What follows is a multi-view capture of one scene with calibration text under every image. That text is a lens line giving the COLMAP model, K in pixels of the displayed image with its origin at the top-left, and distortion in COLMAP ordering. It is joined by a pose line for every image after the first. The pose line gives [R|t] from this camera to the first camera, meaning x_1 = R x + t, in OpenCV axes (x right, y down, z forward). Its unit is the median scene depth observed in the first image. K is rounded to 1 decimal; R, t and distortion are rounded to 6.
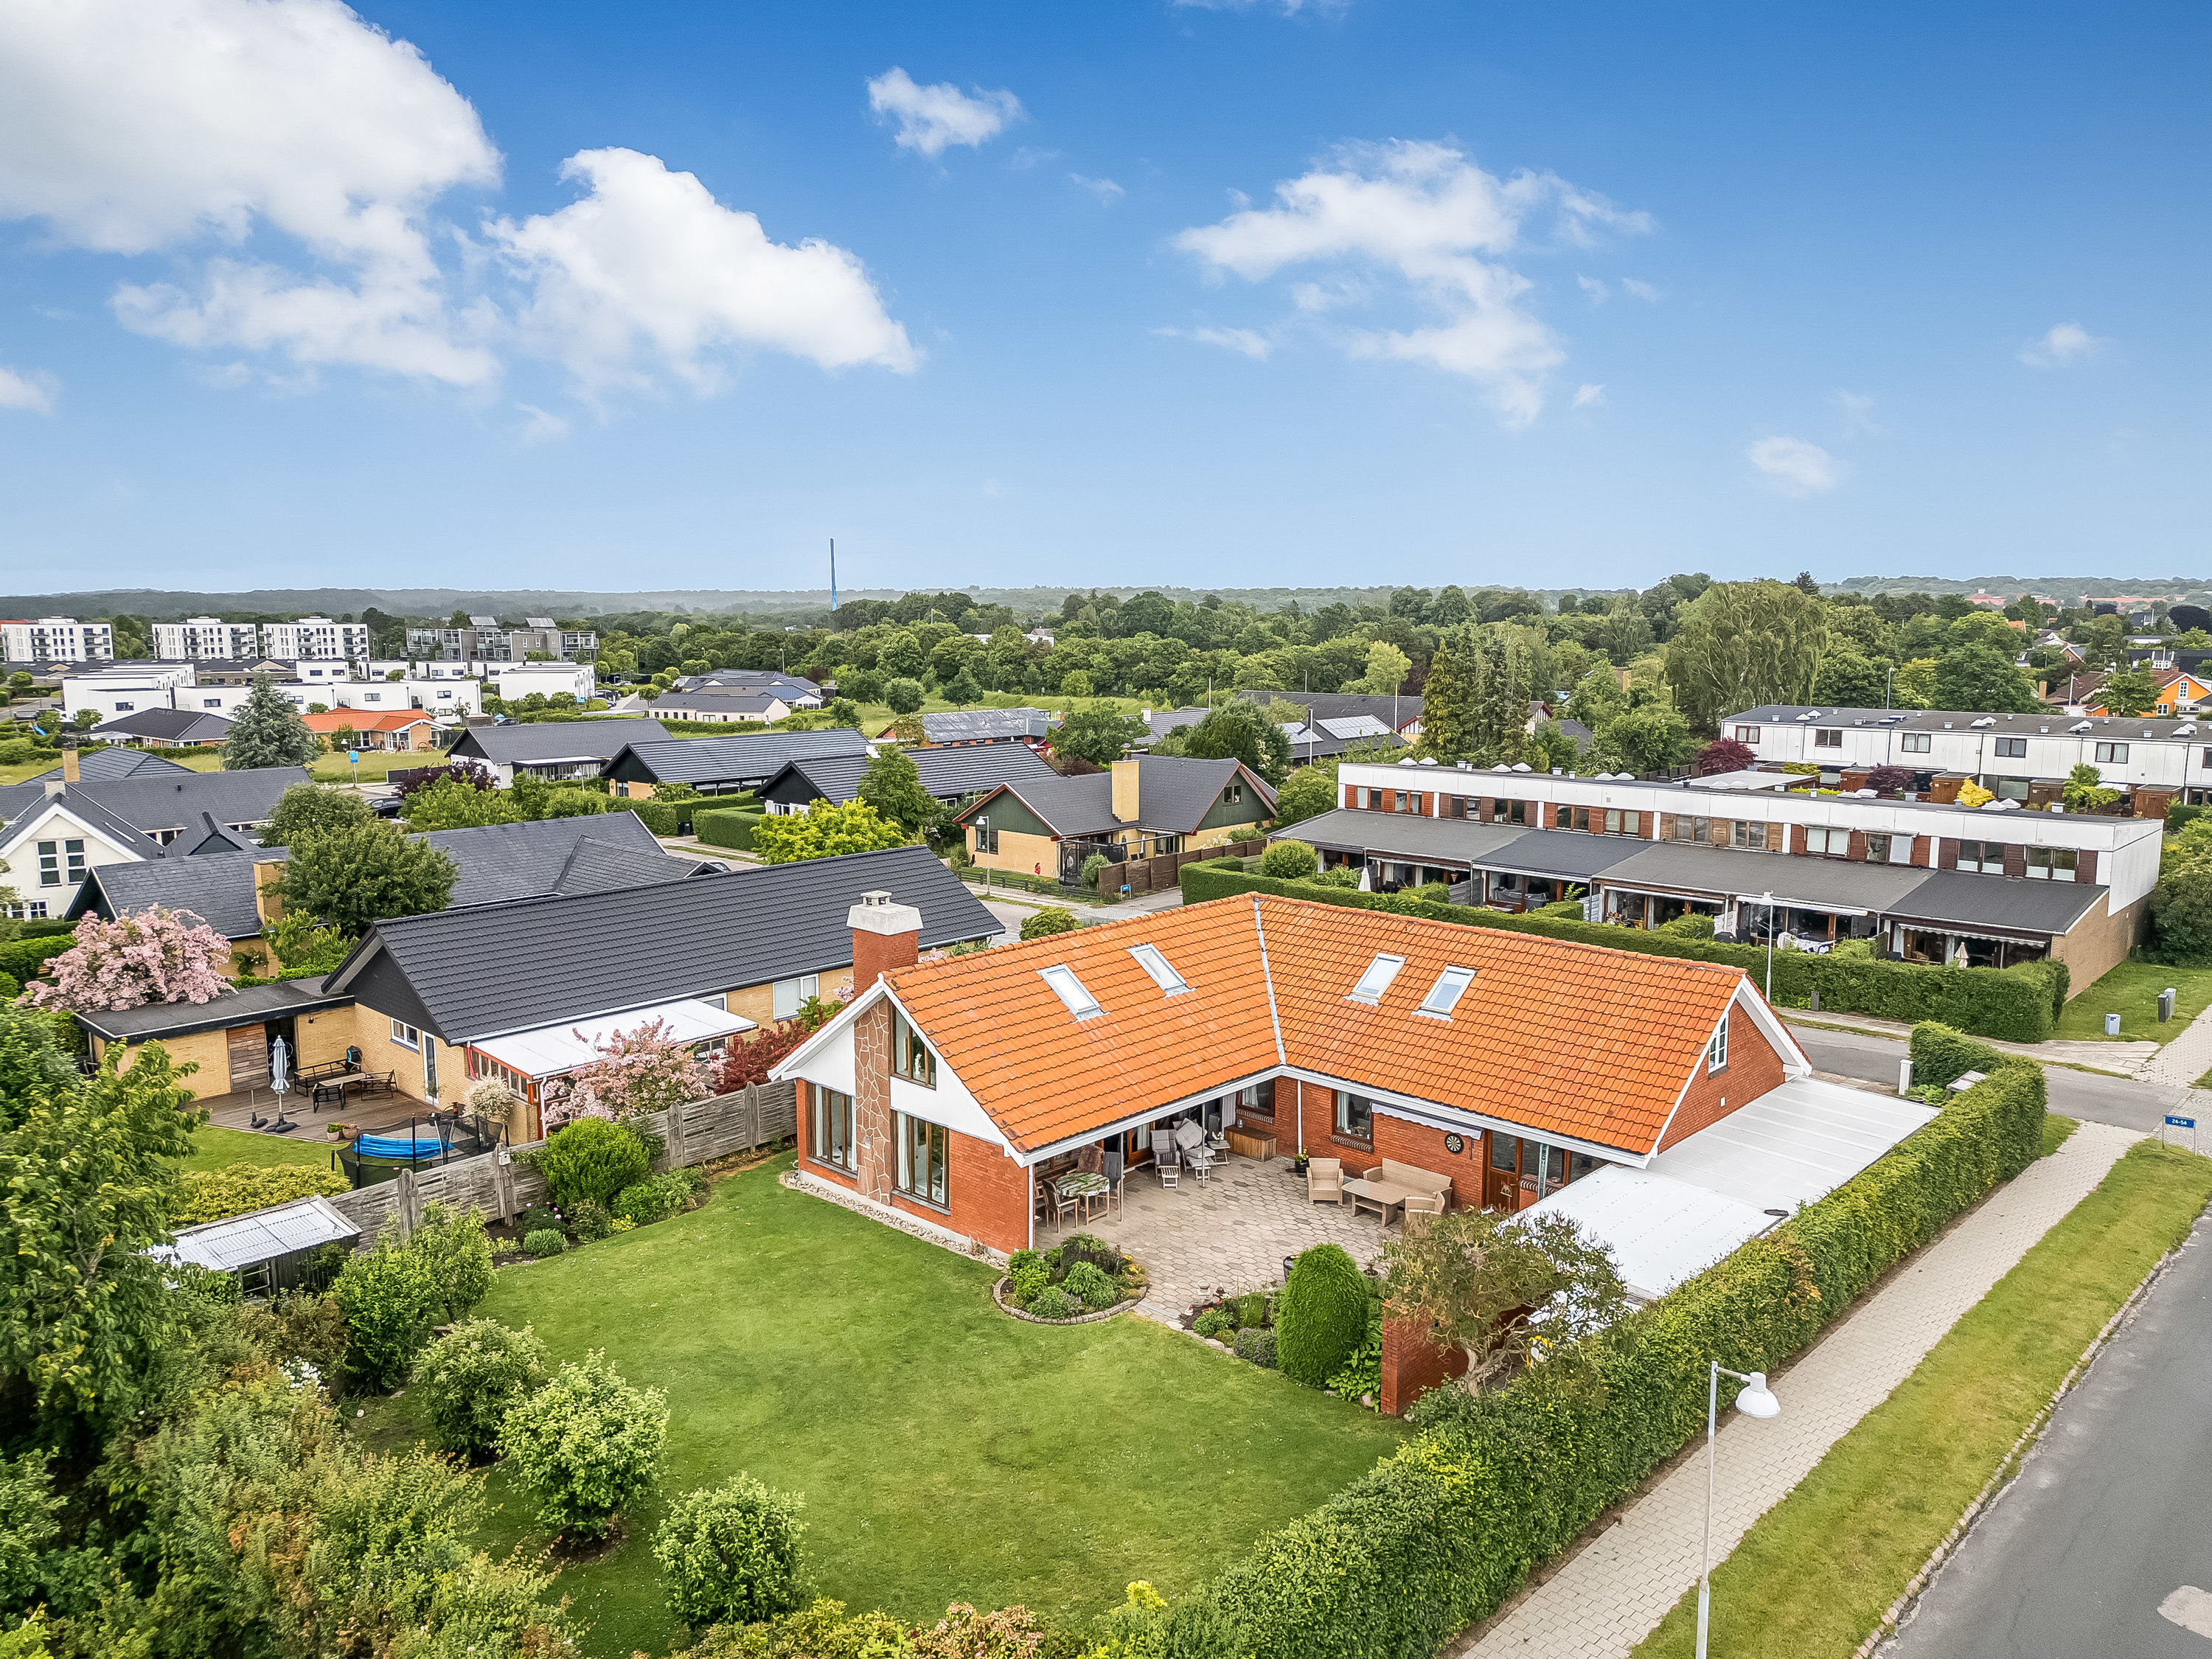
lens RADIAL K [[1561.8, 0, 1106.0], [0, 1561.8, 829.5], [0, 0, 1]] dist [0.103376, -0.133130]
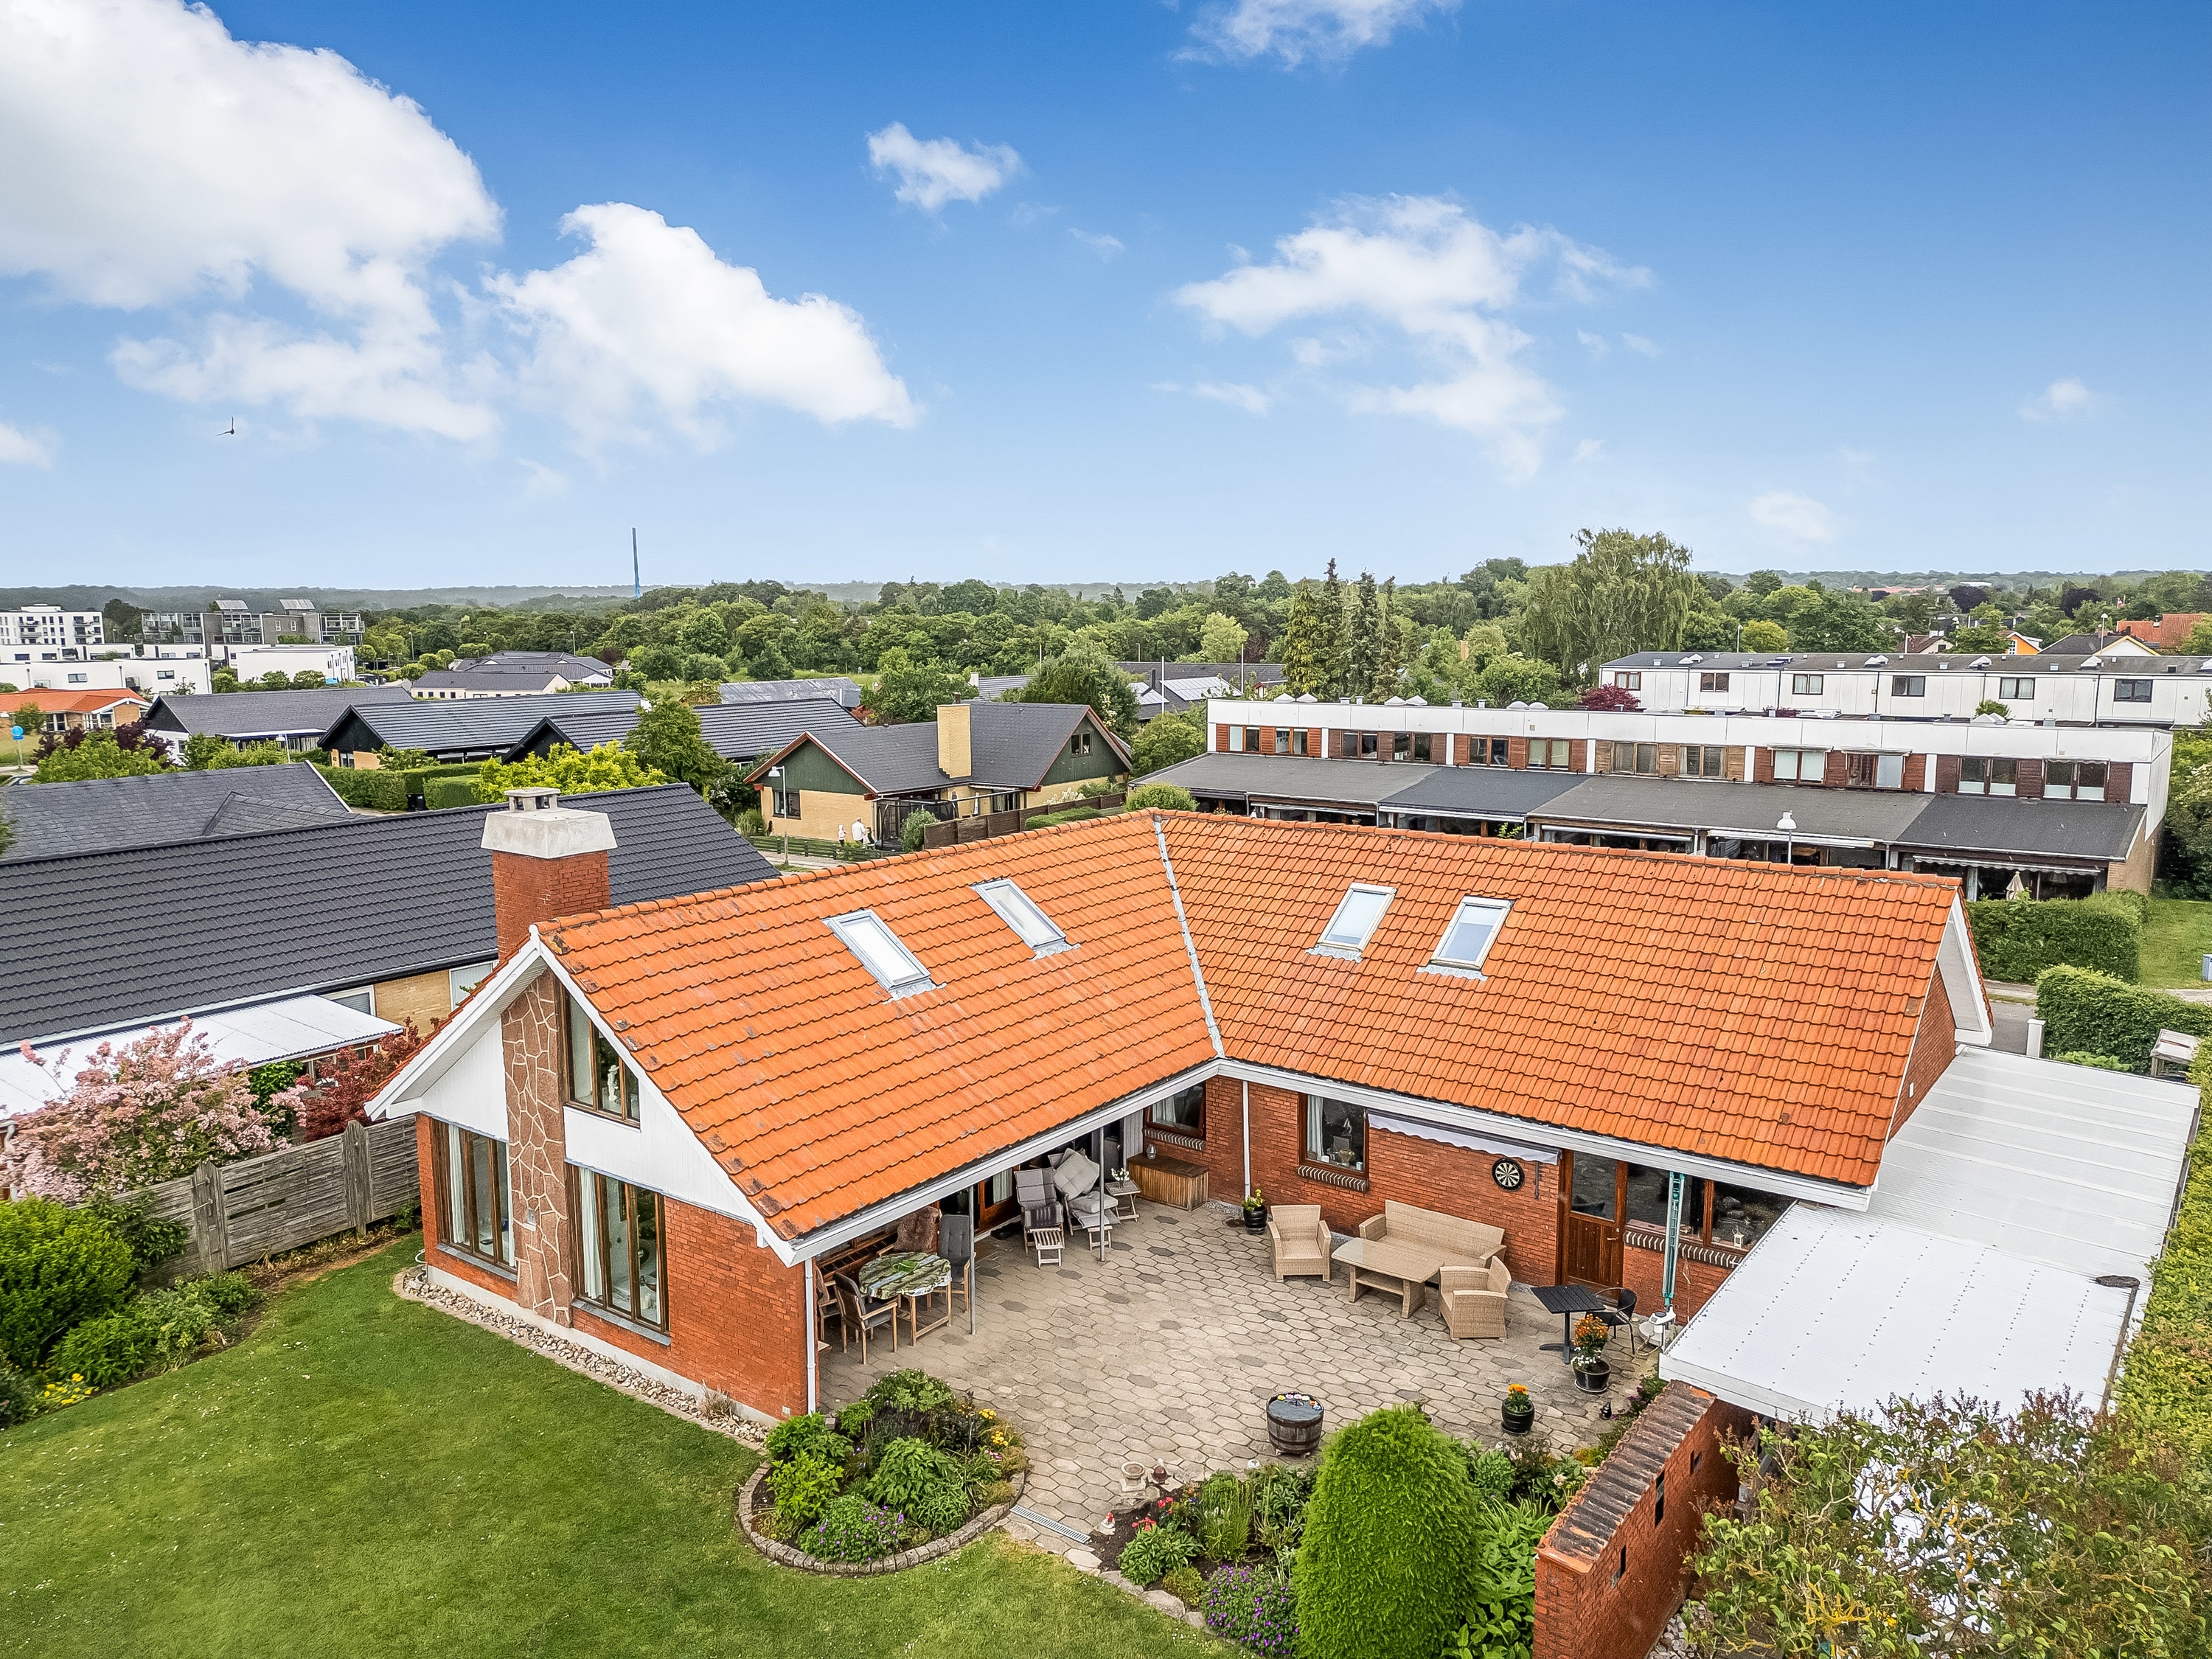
lens RADIAL K [[1564.5, 0, 1125.3], [0, 1564.5, 830.8], [0, 0, 1]] dist [0.078830, -0.082475]
pose [[0.992147, -0.020171, 0.123439, -0.002335], [0.019814, 0.999795, 0.004123, 0.054204], [-0.123497, -0.001645, 0.992344, 0.372582]]
